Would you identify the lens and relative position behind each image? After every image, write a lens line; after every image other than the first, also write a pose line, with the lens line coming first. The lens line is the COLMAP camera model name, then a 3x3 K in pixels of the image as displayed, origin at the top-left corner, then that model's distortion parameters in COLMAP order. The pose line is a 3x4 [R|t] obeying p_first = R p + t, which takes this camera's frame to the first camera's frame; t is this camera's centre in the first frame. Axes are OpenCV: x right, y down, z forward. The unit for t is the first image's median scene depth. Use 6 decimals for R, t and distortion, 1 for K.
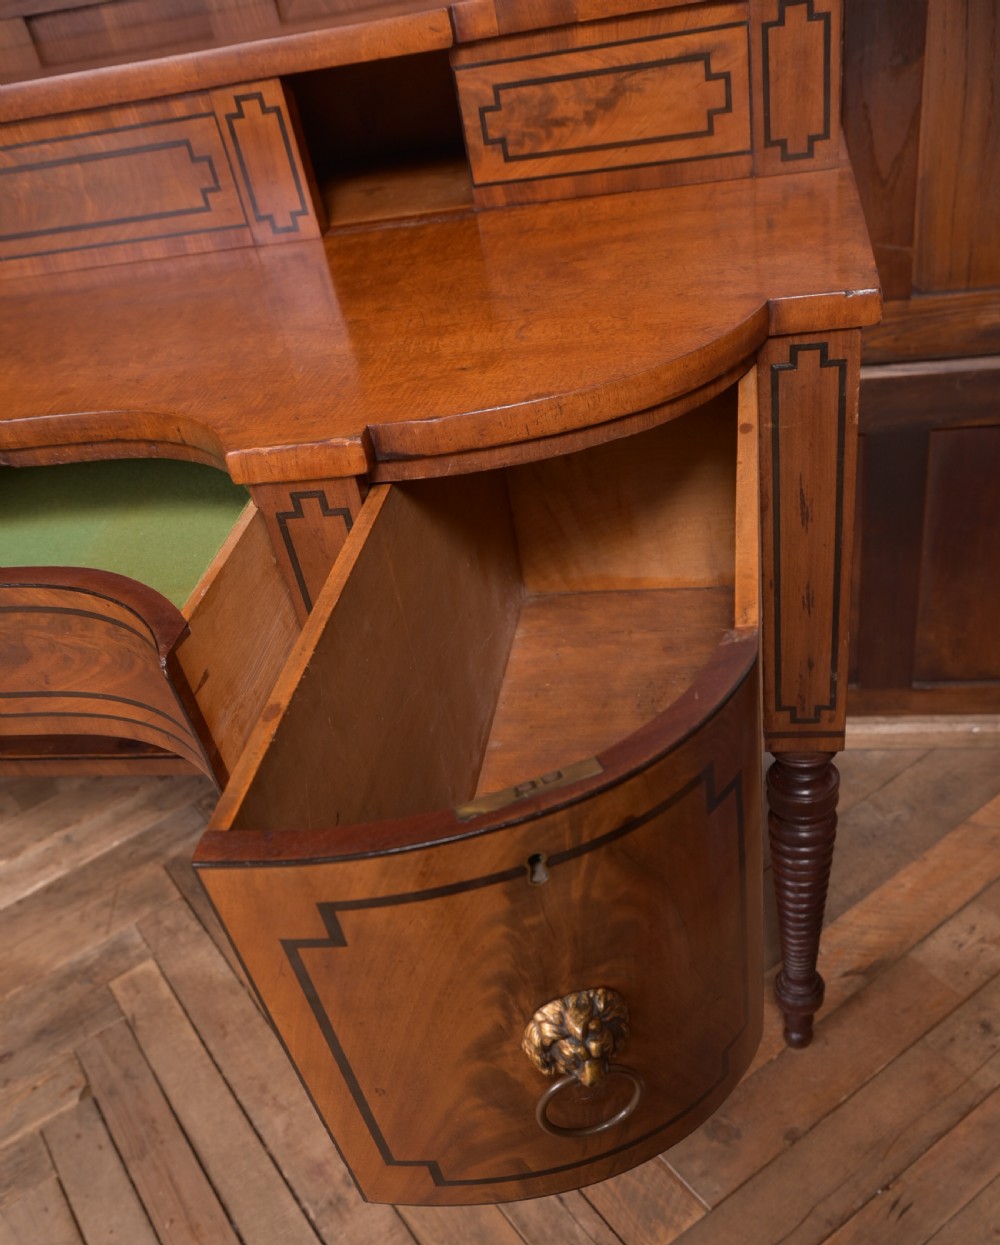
lens RADIAL K [[1142.1, 0, 506.6], [0, 1142.1, 751.8], [0, 0, 1]] dist [-0.092361, 0.089721]
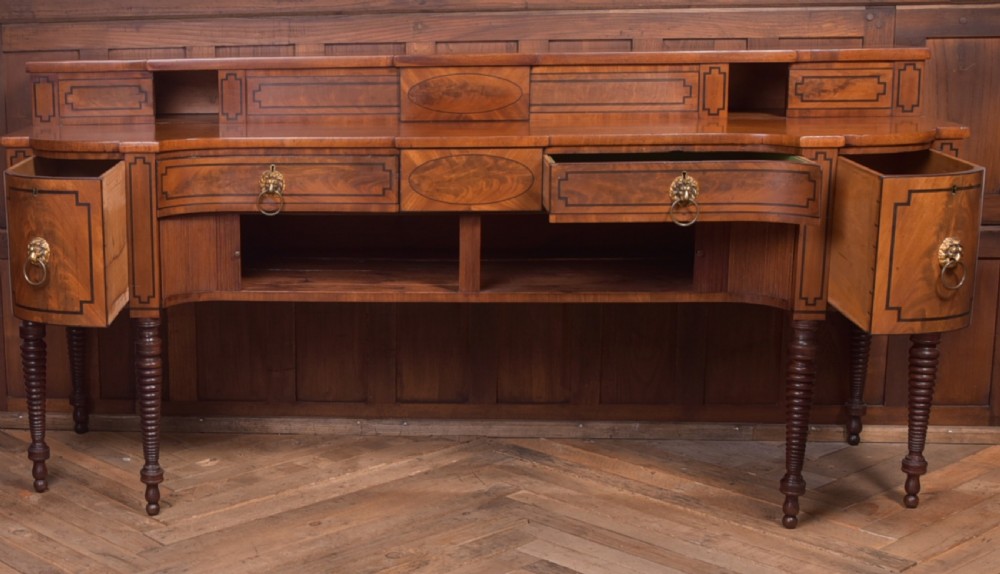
lens RADIAL K [[1508.0, 0, 182.0], [0, 1508.0, 309.7], [0, 0, 1]] dist [-0.109127, 0.101687]
pose [[0.990188, 0.129808, 0.051739, -1.736619], [-0.088437, 0.868799, -0.487204, 1.945336], [-0.108193, 0.477848, 0.871754, -1.880498]]
